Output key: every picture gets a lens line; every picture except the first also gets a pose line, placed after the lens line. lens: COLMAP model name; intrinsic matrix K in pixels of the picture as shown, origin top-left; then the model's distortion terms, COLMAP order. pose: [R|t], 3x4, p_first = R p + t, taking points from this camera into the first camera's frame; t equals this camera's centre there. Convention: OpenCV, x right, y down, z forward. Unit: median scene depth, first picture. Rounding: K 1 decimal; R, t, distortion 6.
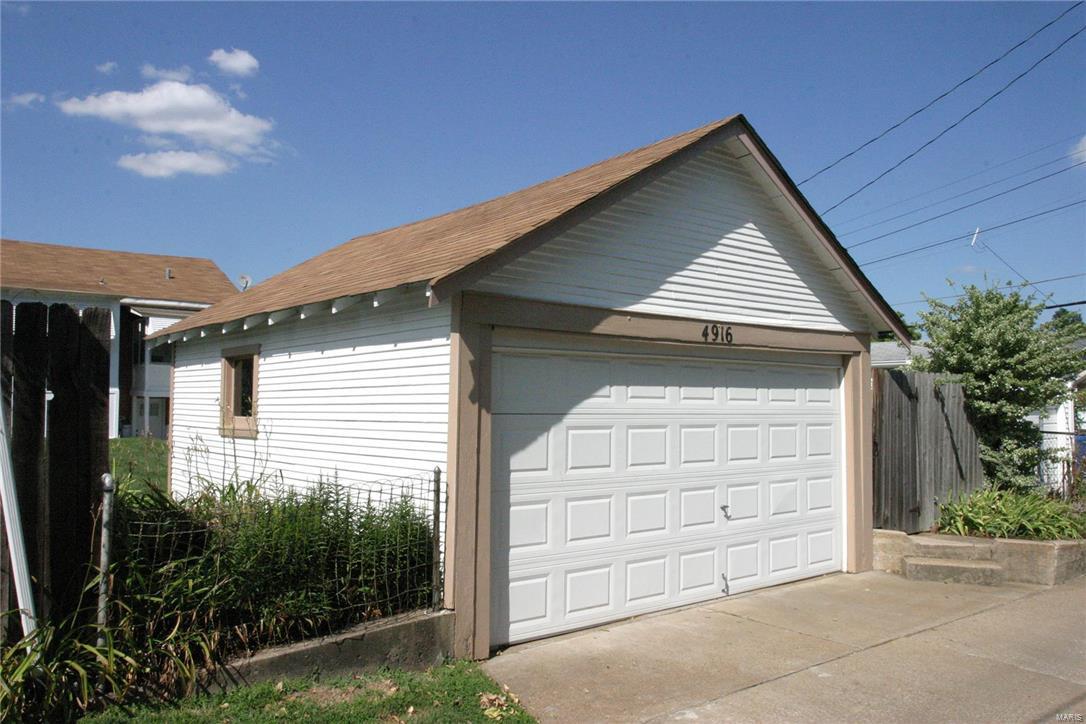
lens RADIAL K [[832.6, 0, 546.9], [0, 832.6, 364.8], [0, 0, 1]] dist [-0.090665, 0.034766]
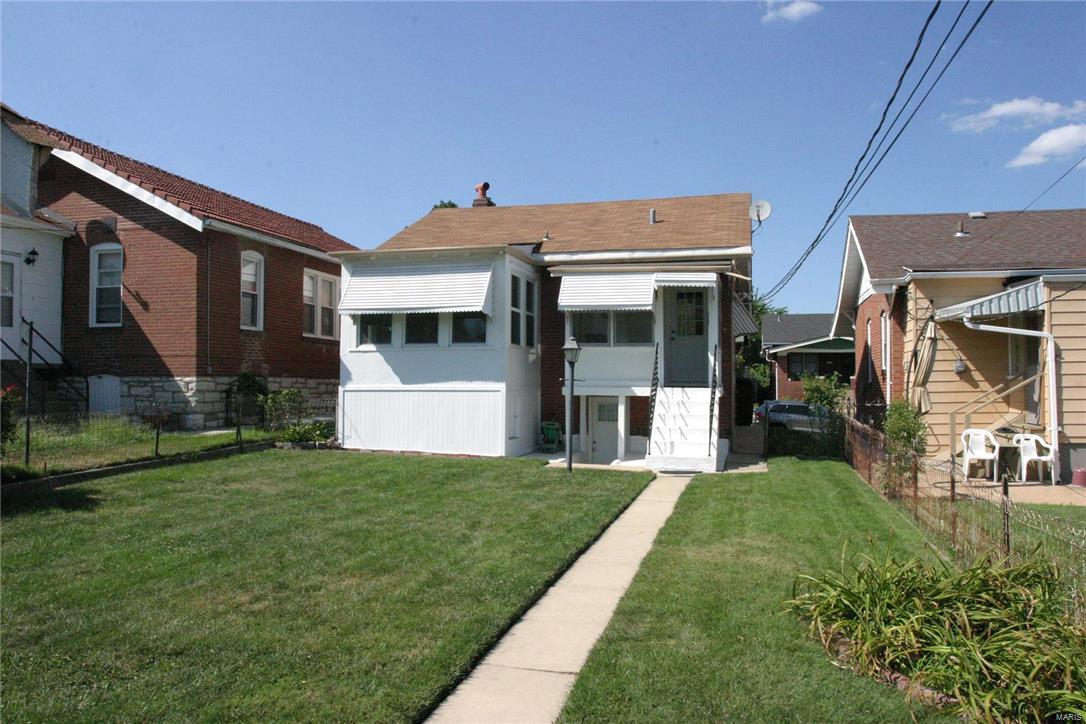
lens RADIAL K [[832.6, 0, 540.4], [0, 832.6, 364.0], [0, 0, 1]] dist [-0.090665, 0.034766]
pose [[0.587398, -0.025997, -0.808880, 0.049737], [0.033562, 0.999407, -0.007748, 0.017134], [0.808602, -0.022597, 0.587922, 0.540031]]
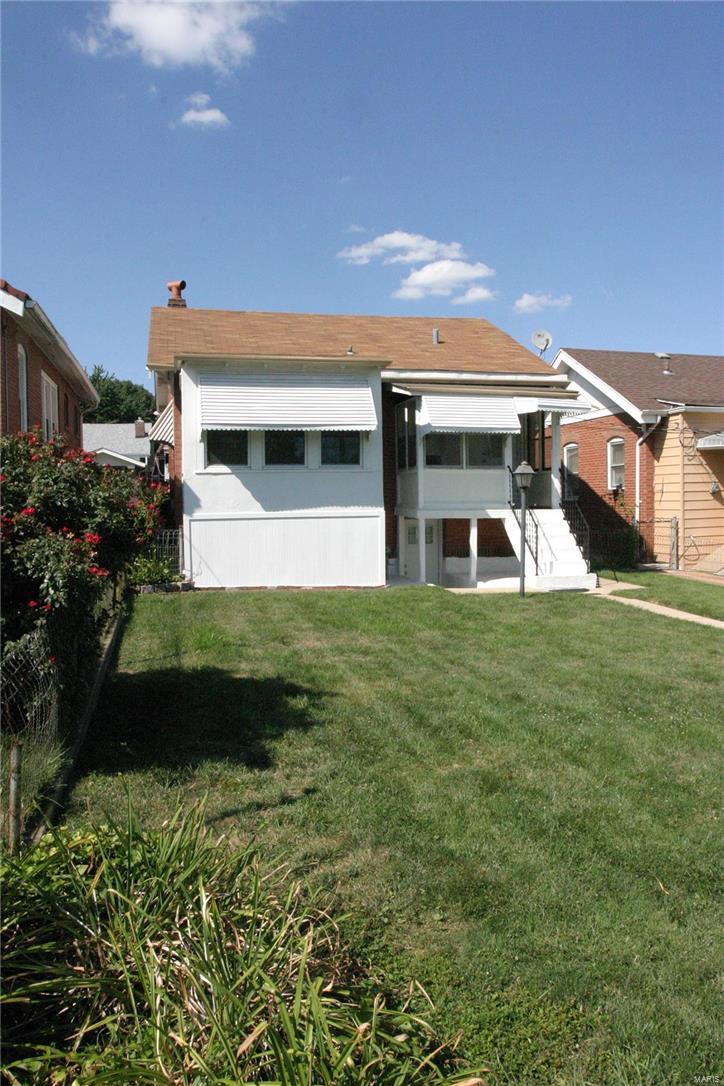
lens RADIAL K [[832.6, 0, 361.6], [0, 832.6, 540.1], [0, 0, 1]] dist [-0.090665, 0.034766]
pose [[0.892242, 0.007777, -0.451492, -0.216009], [0.034124, 0.995831, 0.084589, -0.001656], [0.450267, -0.090881, 0.888257, 0.356474]]
